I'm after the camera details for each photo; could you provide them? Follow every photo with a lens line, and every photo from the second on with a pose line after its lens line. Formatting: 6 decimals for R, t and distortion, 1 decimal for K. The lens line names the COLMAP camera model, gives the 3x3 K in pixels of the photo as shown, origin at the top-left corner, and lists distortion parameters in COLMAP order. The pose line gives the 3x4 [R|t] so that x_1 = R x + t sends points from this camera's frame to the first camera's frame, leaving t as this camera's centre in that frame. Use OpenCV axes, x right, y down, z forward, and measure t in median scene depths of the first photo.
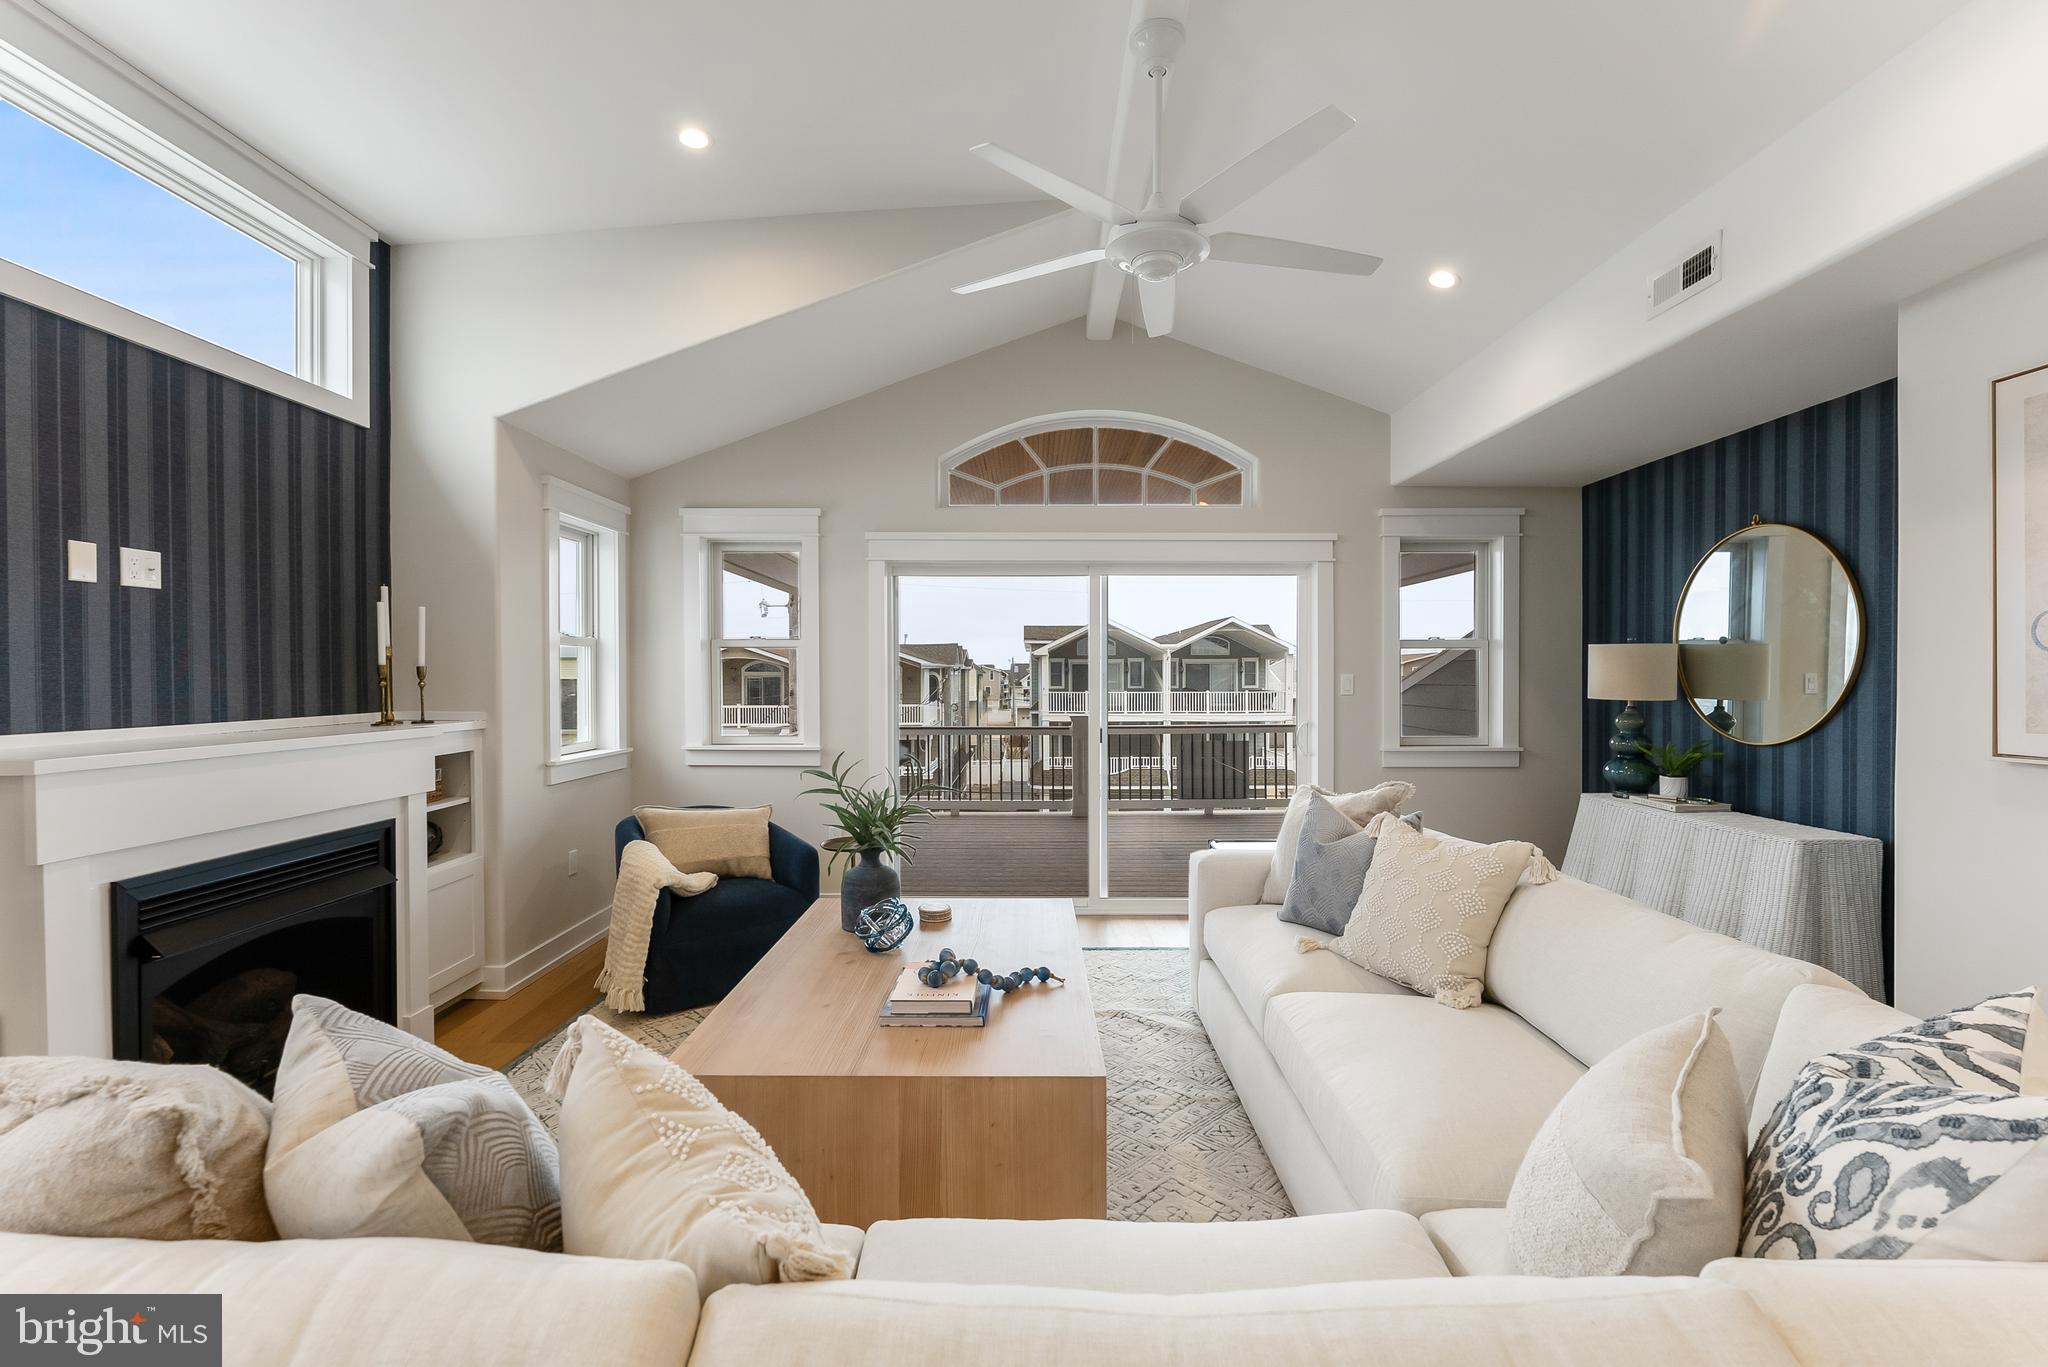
lens RADIAL K [[844.3, 0, 1017.9], [0, 844.3, 681.4], [0, 0, 1]] dist [-0.008899, -0.000294]
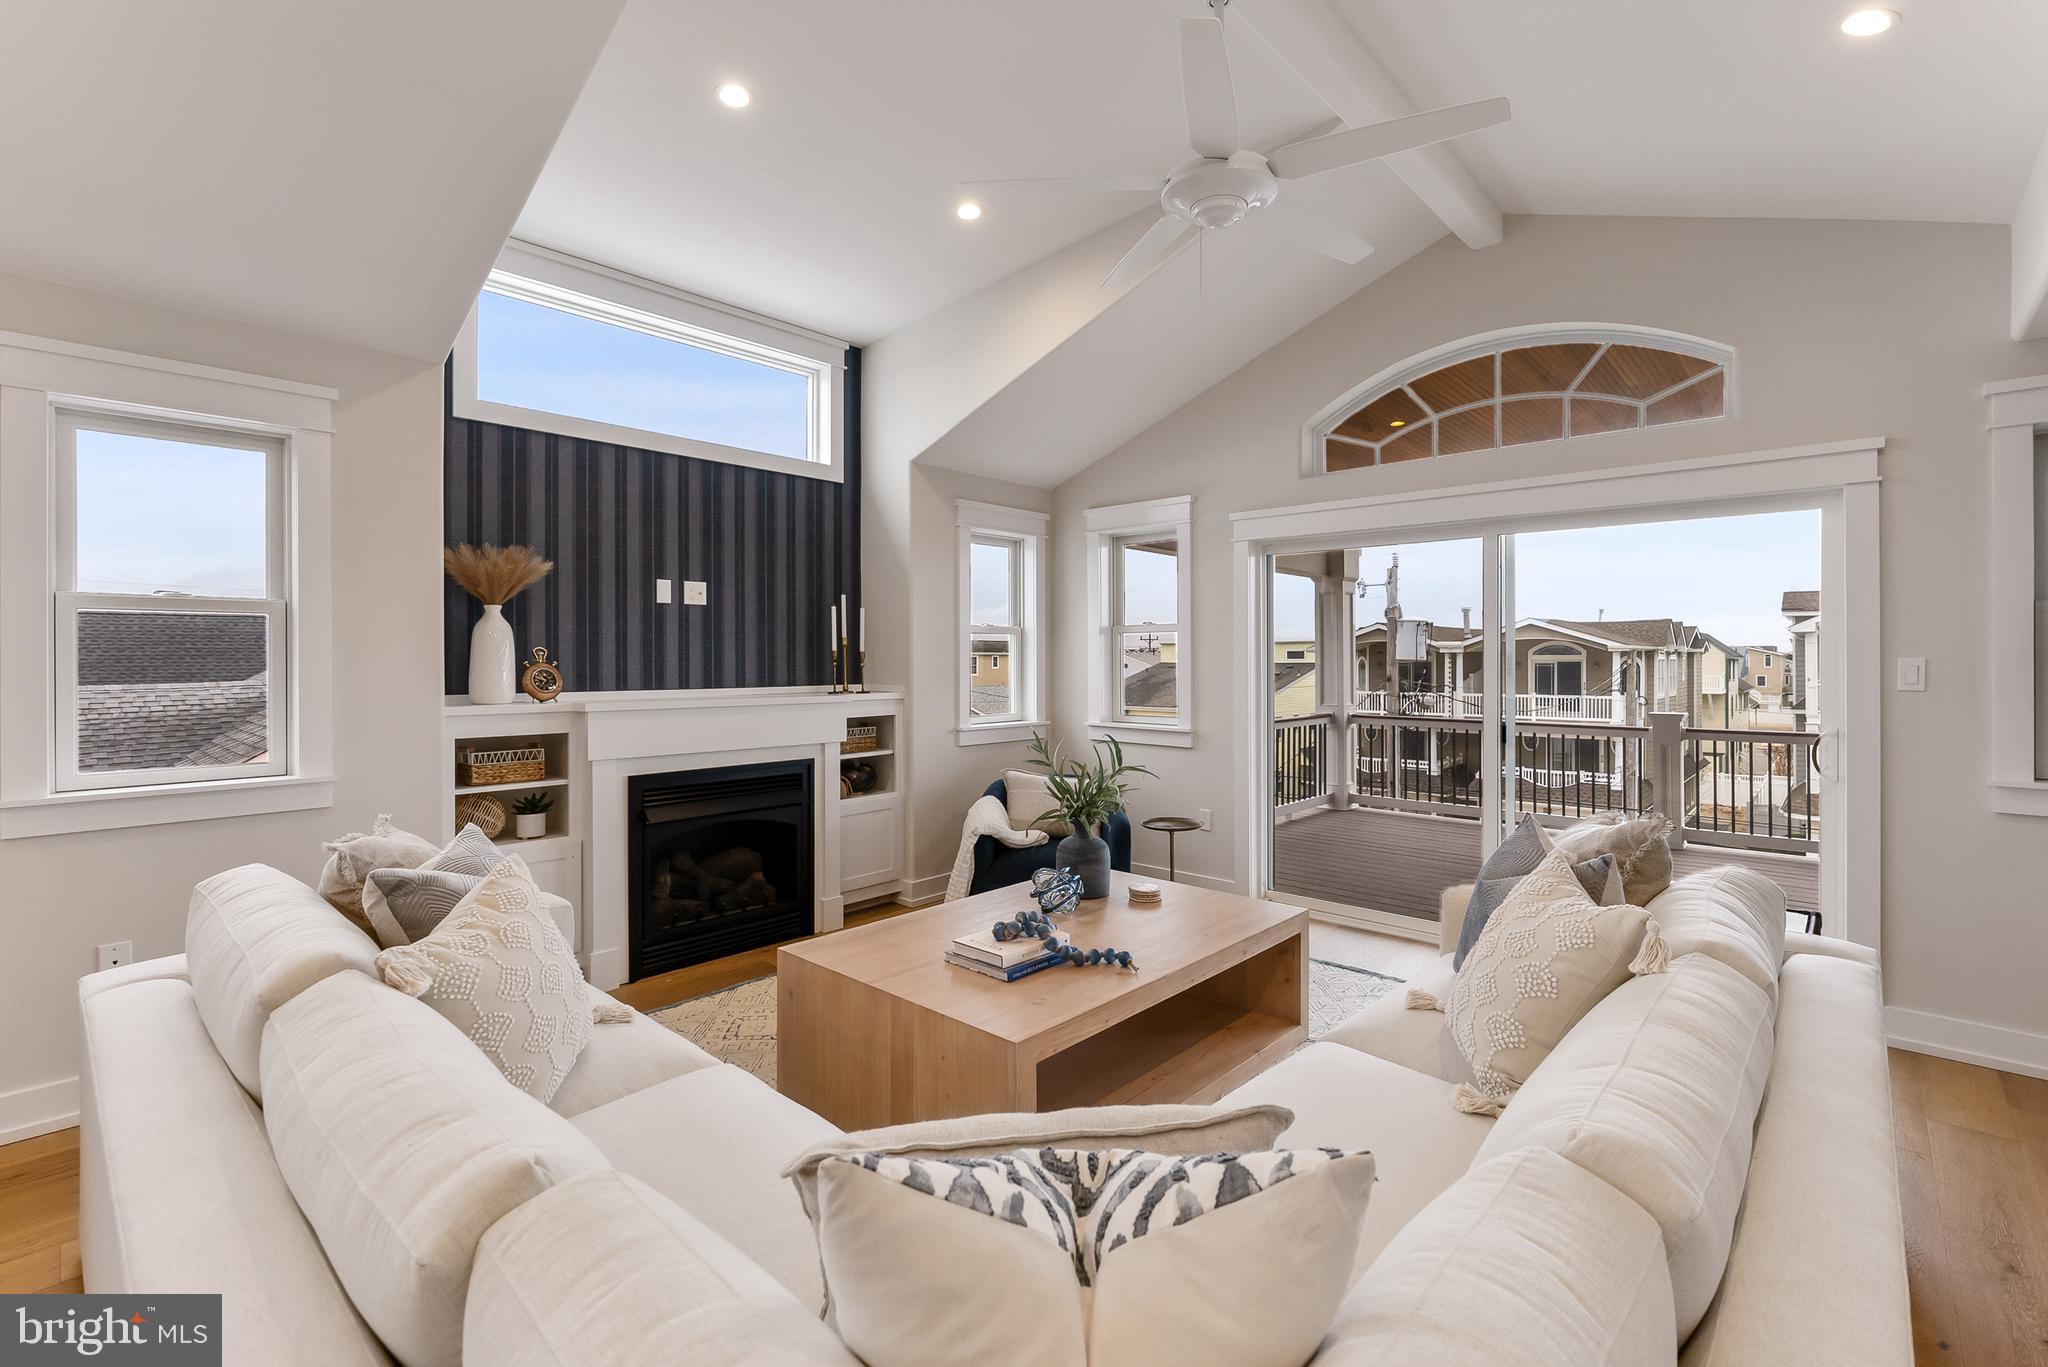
lens RADIAL K [[895.0, 0, 1044.8], [0, 895.0, 656.7], [0, 0, 1]] dist [-0.005676, 0.000080]
pose [[0.745386, -0.000307, -0.666634, 0.426499], [-0.006678, 0.999946, -0.007928, 0.000006], [0.666600, 0.010361, 0.745343, 0.095324]]
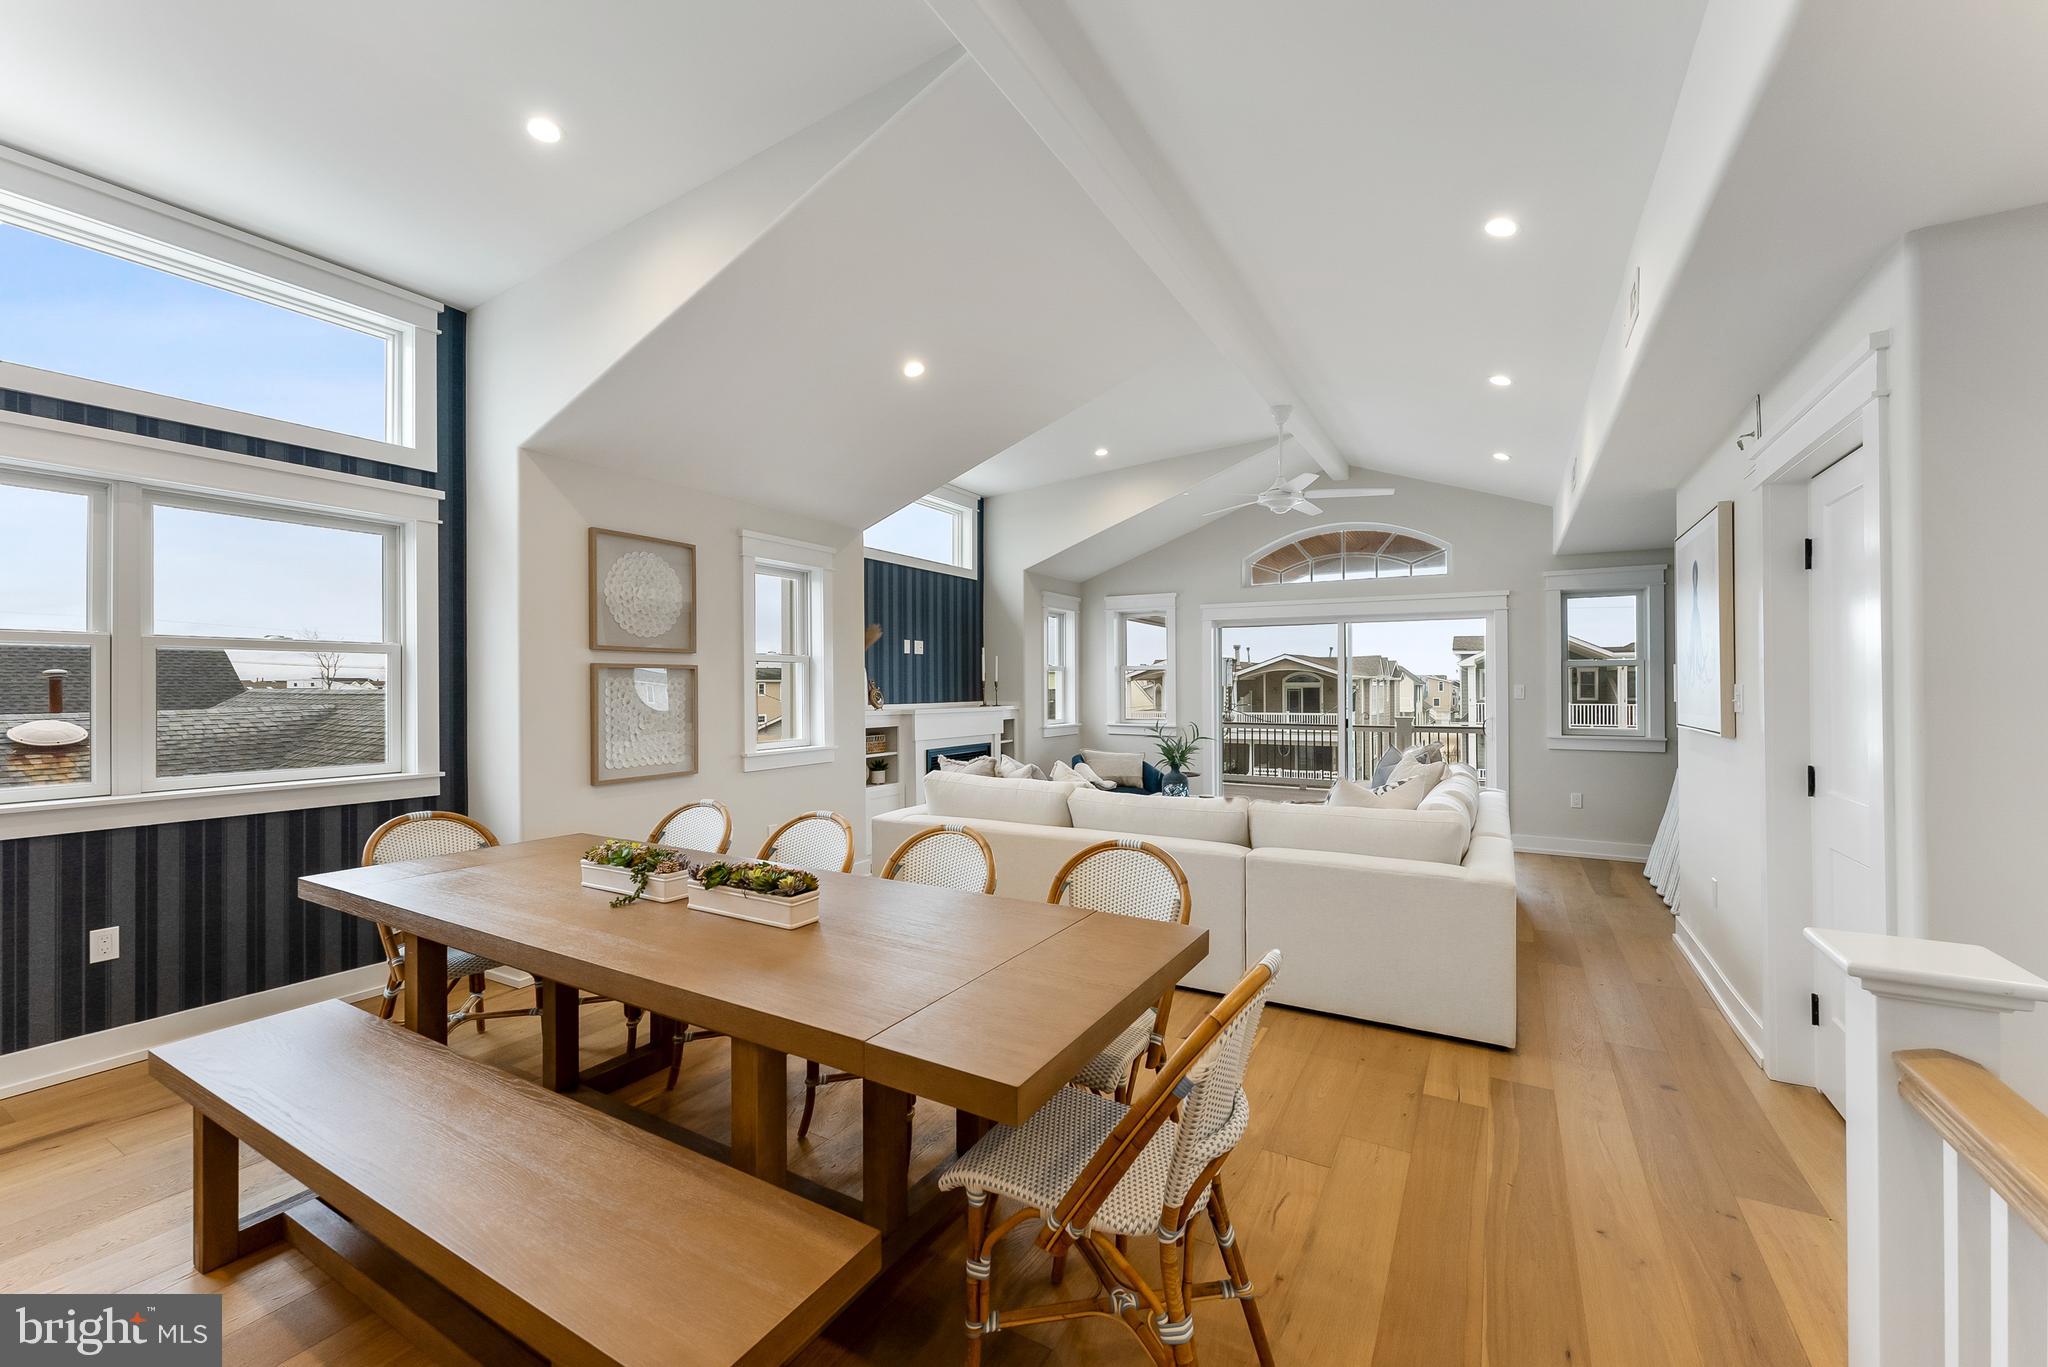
lens RADIAL K [[817.9, 0, 1025.9], [0, 817.9, 674.7], [0, 0, 1]] dist [-0.003009, -0.000251]
pose [[0.869736, -0.006116, -0.493480, 0.418795], [-0.004356, 0.999789, -0.020069, 0.007549], [0.493499, 0.019605, 0.869525, -0.812889]]
